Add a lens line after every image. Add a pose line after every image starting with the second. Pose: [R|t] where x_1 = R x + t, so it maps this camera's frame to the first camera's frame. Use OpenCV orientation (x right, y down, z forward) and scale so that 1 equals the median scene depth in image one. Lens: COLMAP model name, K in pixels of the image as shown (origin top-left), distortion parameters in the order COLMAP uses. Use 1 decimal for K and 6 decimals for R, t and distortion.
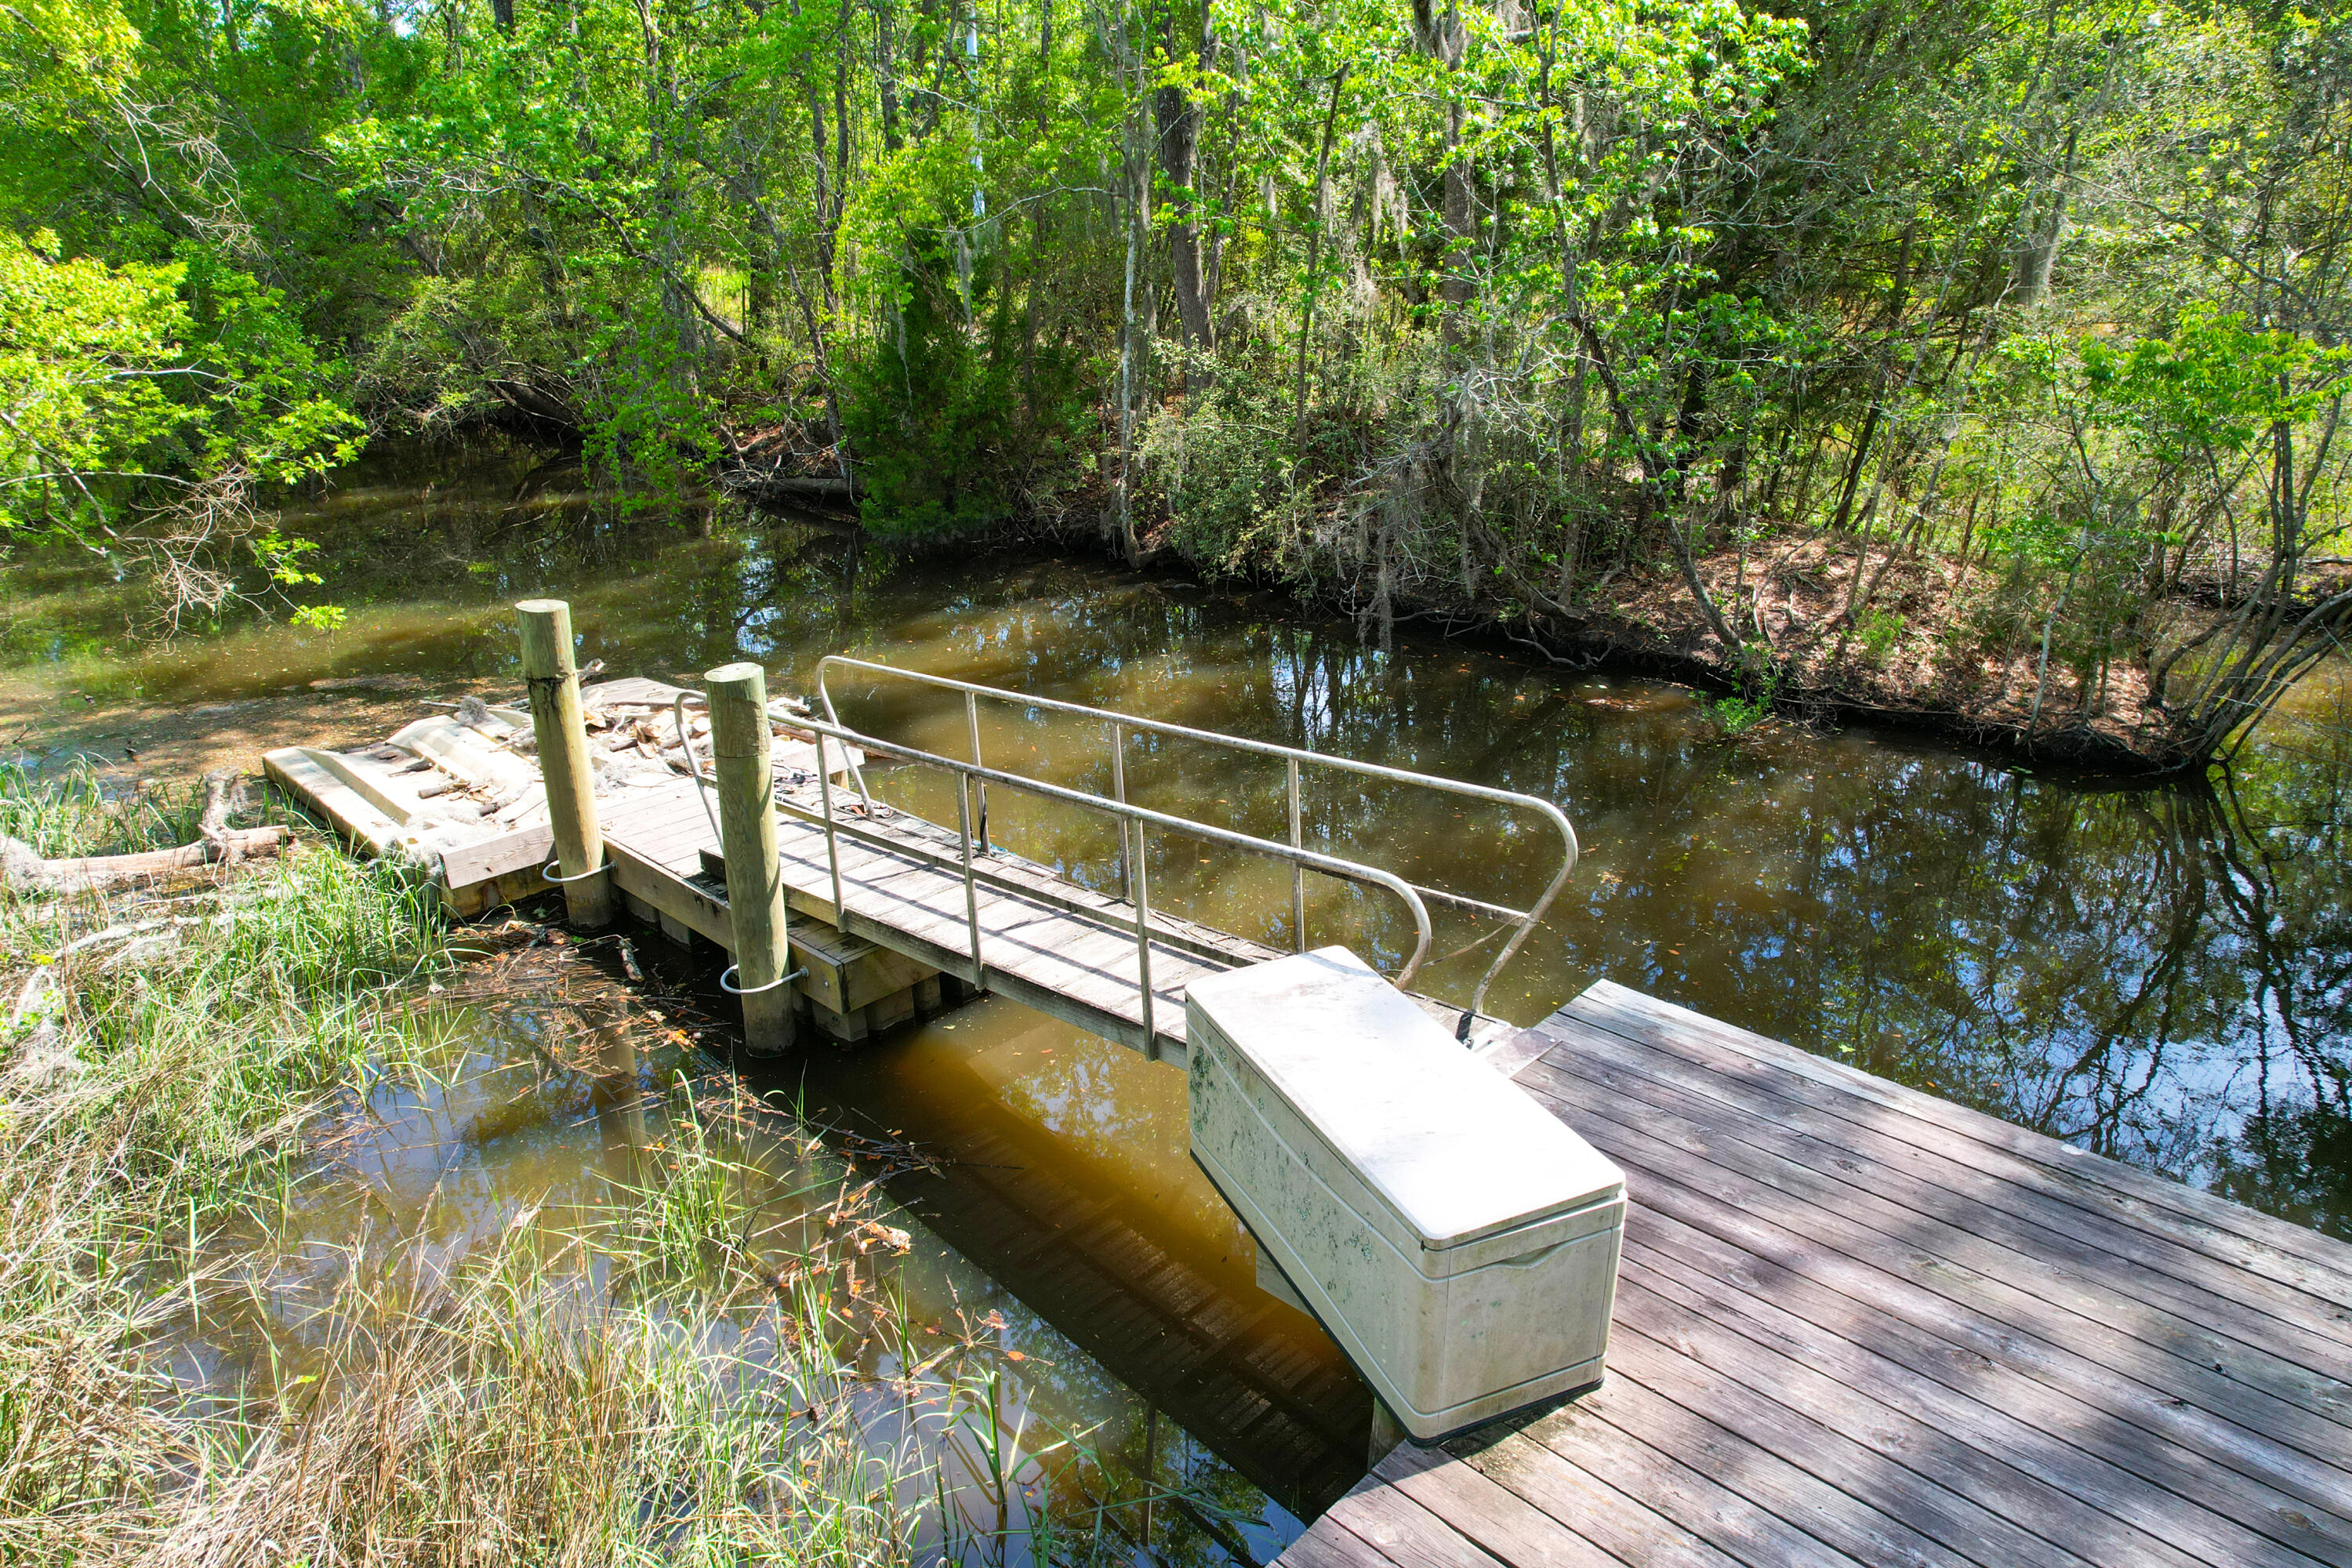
lens RADIAL K [[1488.5, 0, 1181.0], [0, 1488.5, 784.2], [0, 0, 1]] dist [-0.070892, 0.058521]
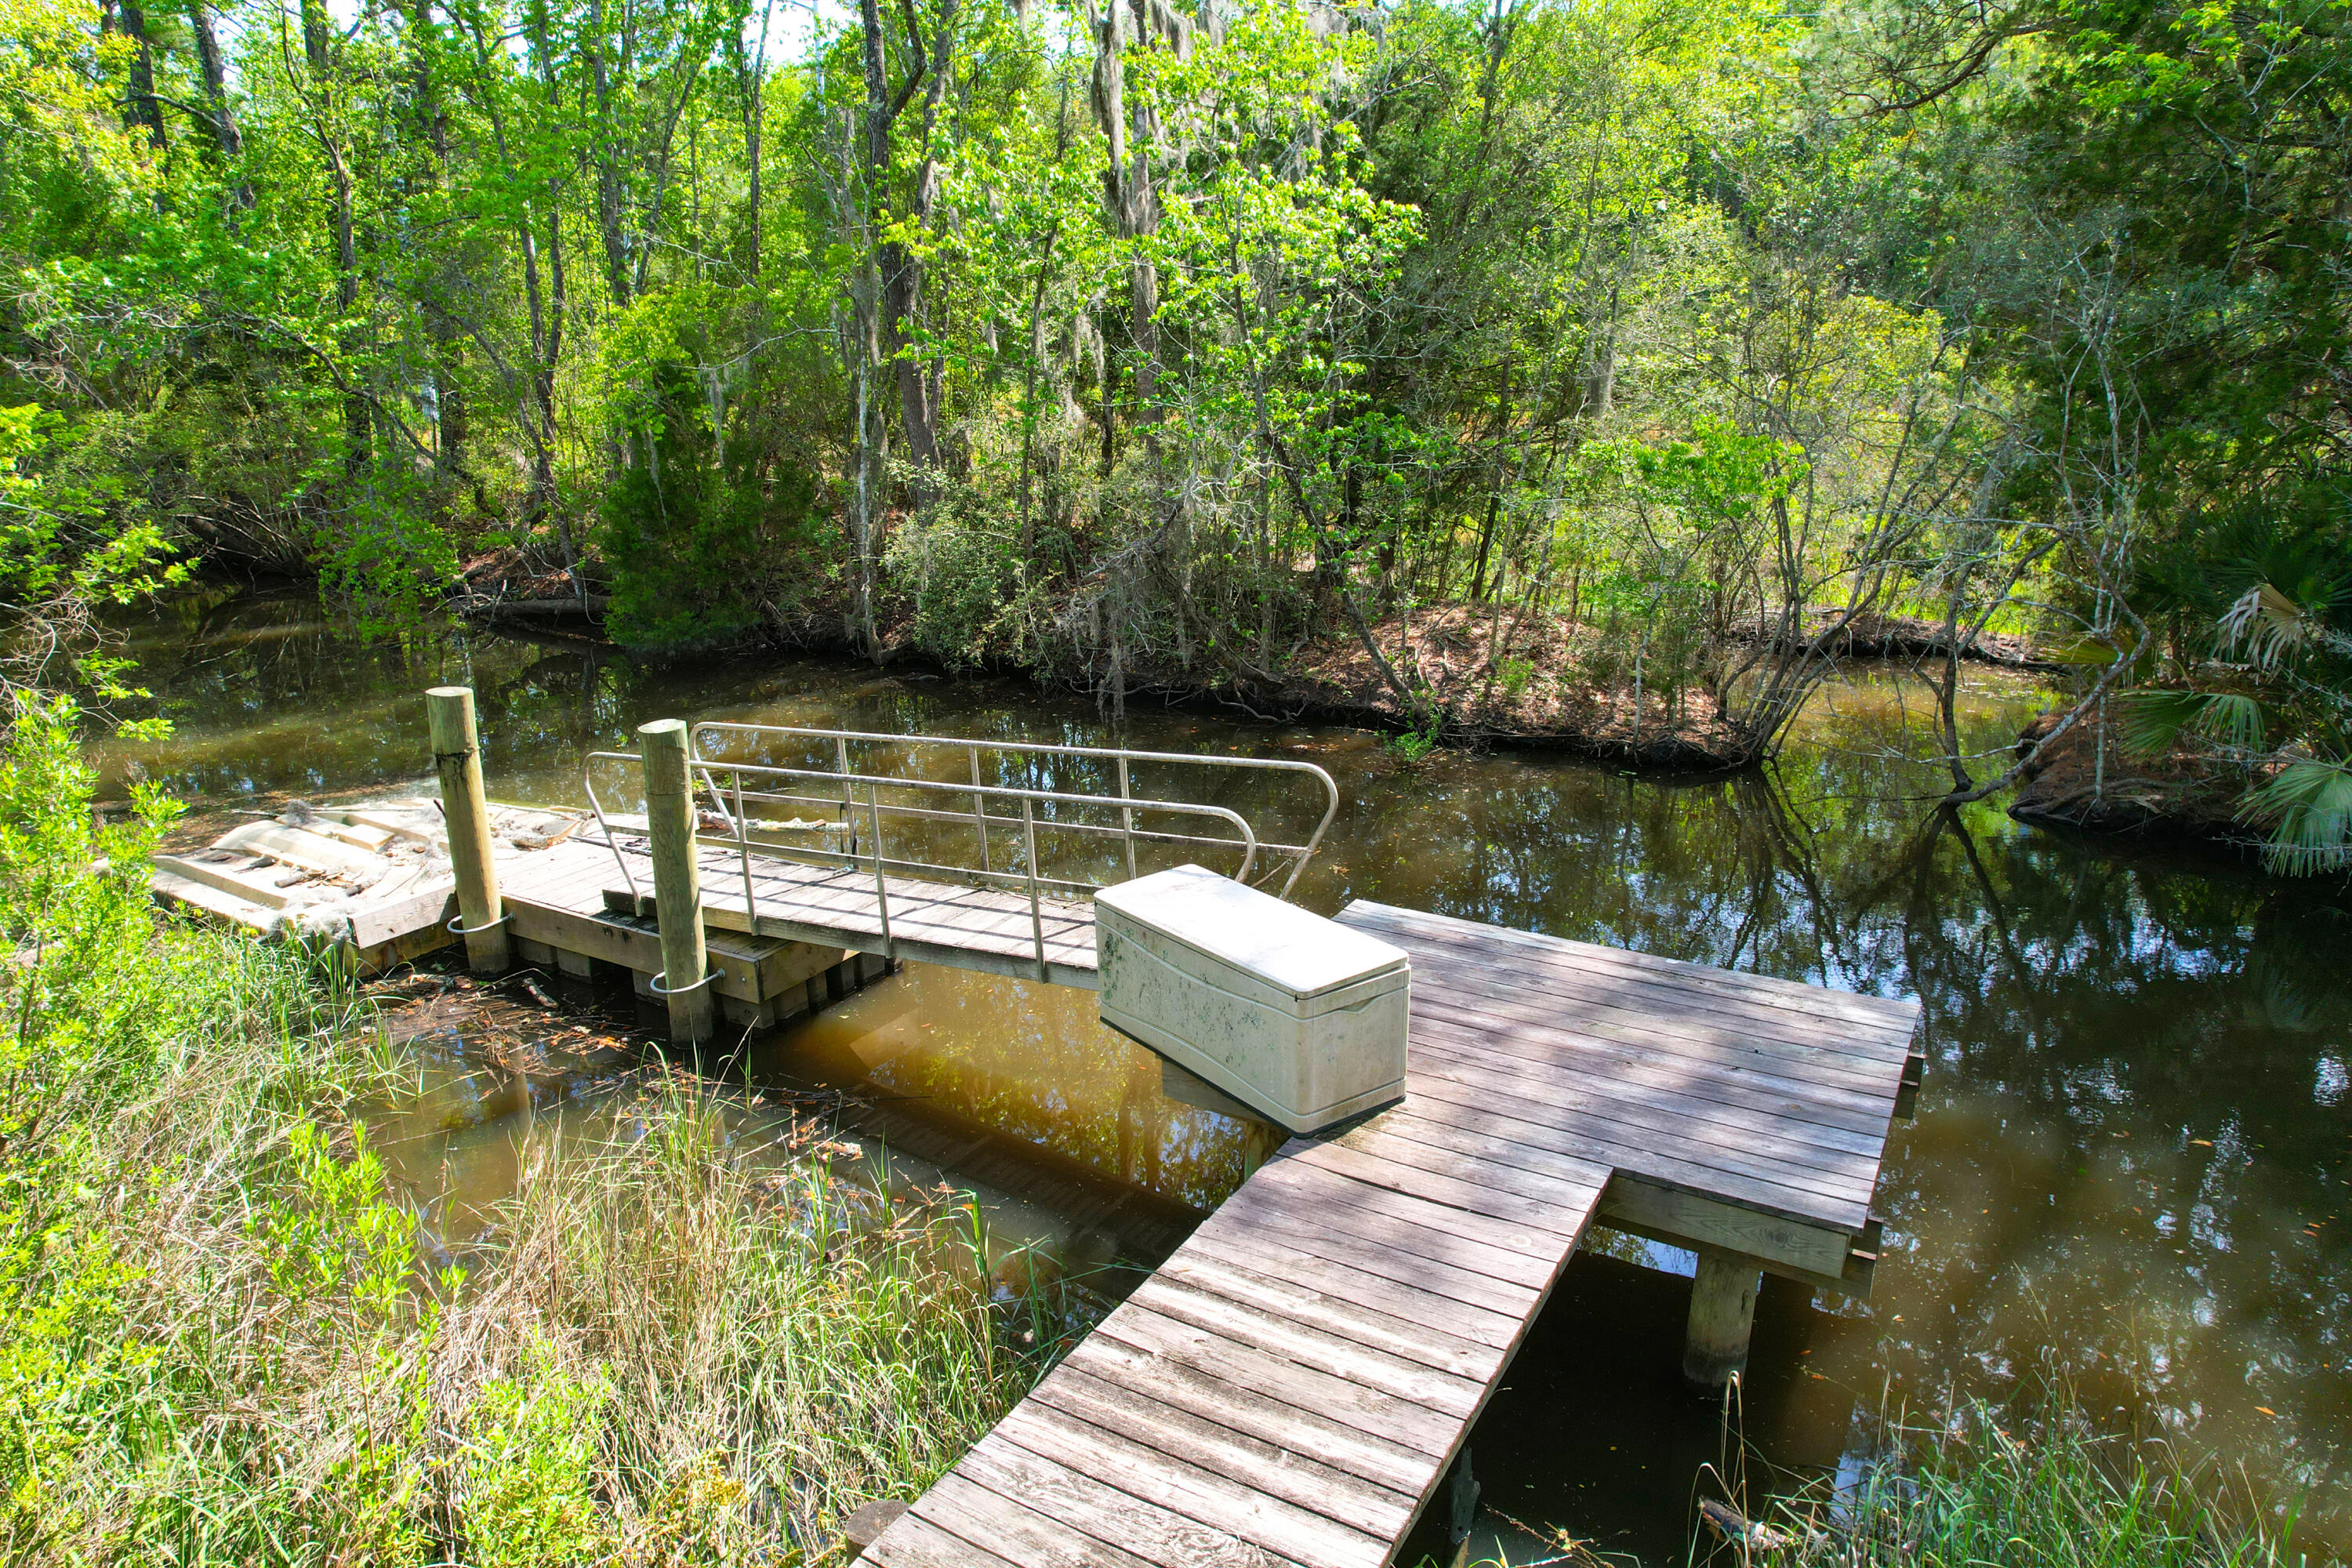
lens RADIAL K [[1485.1, 0, 1176.0], [0, 1485.1, 784.0], [0, 0, 1]] dist [-0.060184, 0.058210]
pose [[0.974384, -0.066130, 0.214947, -0.088869], [0.082318, 0.994335, -0.067247, 0.053248], [-0.209282, 0.083219, 0.974308, -0.170766]]
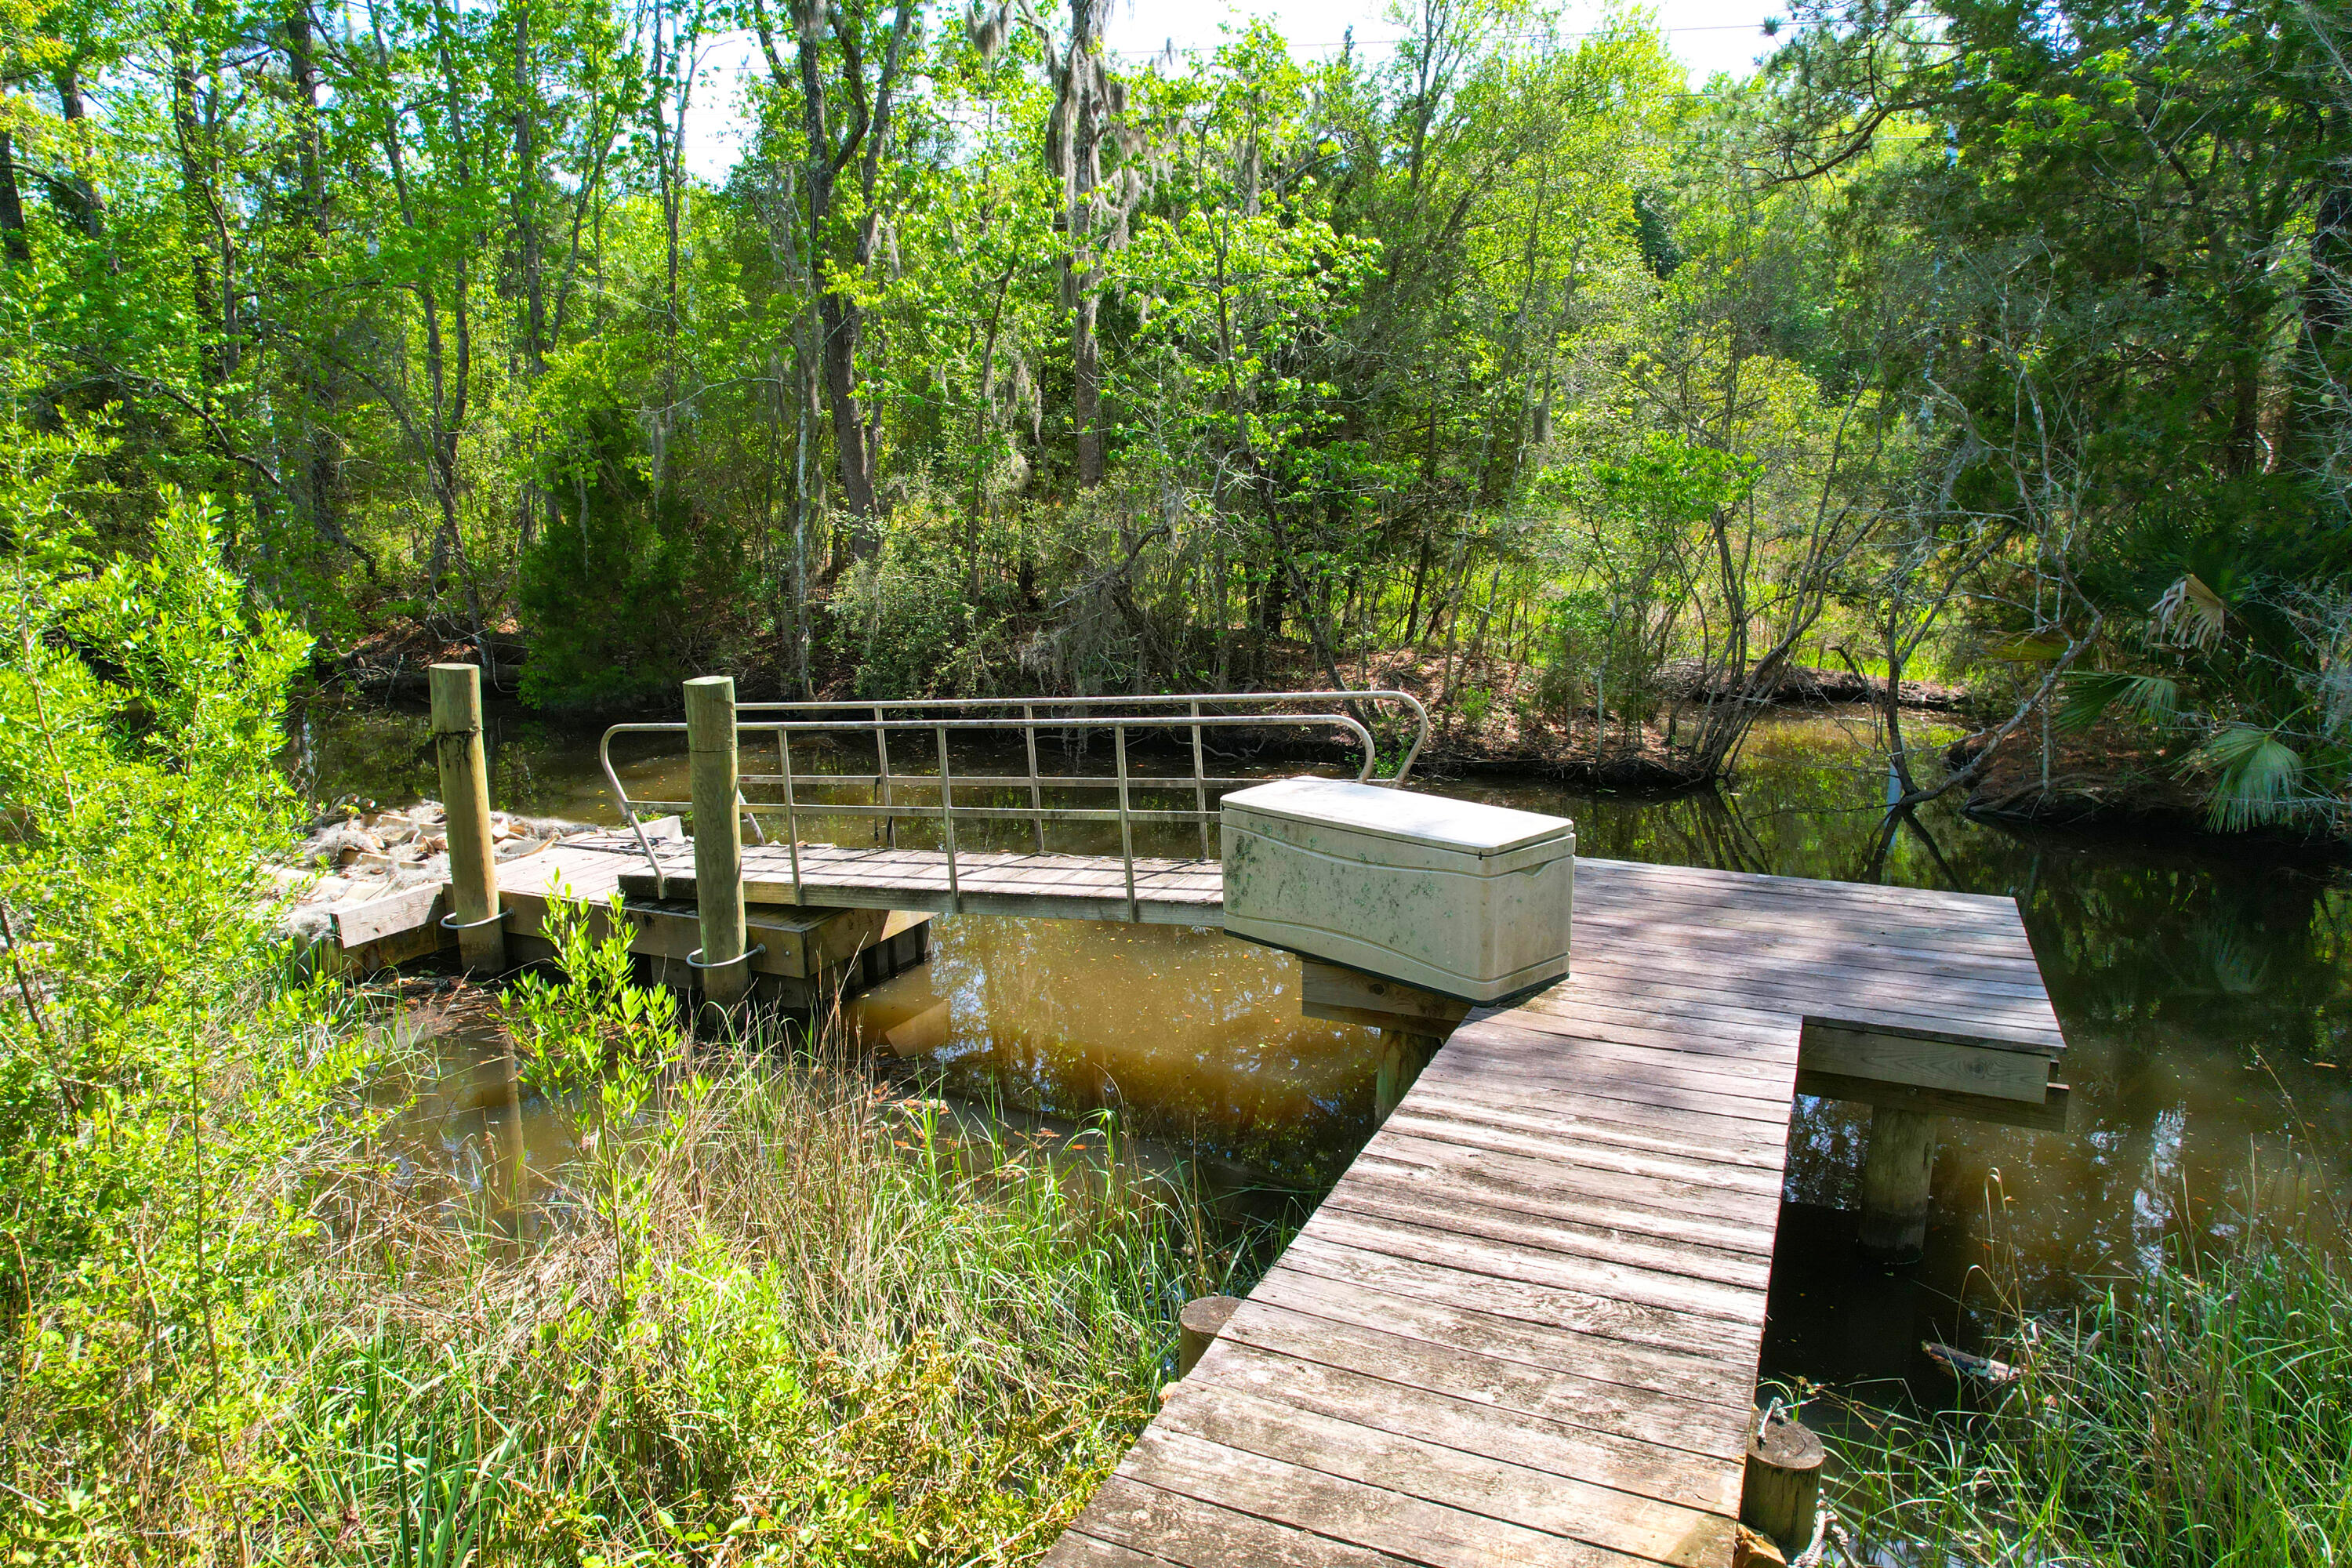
lens RADIAL K [[1488.5, 0, 1181.0], [0, 1488.5, 784.2], [0, 0, 1]] dist [-0.070892, 0.058521]
pose [[0.945482, -0.065919, 0.318933, -0.191404], [0.116777, 0.982801, -0.143056, 0.127844], [-0.304018, 0.172501, 0.936919, -0.120093]]
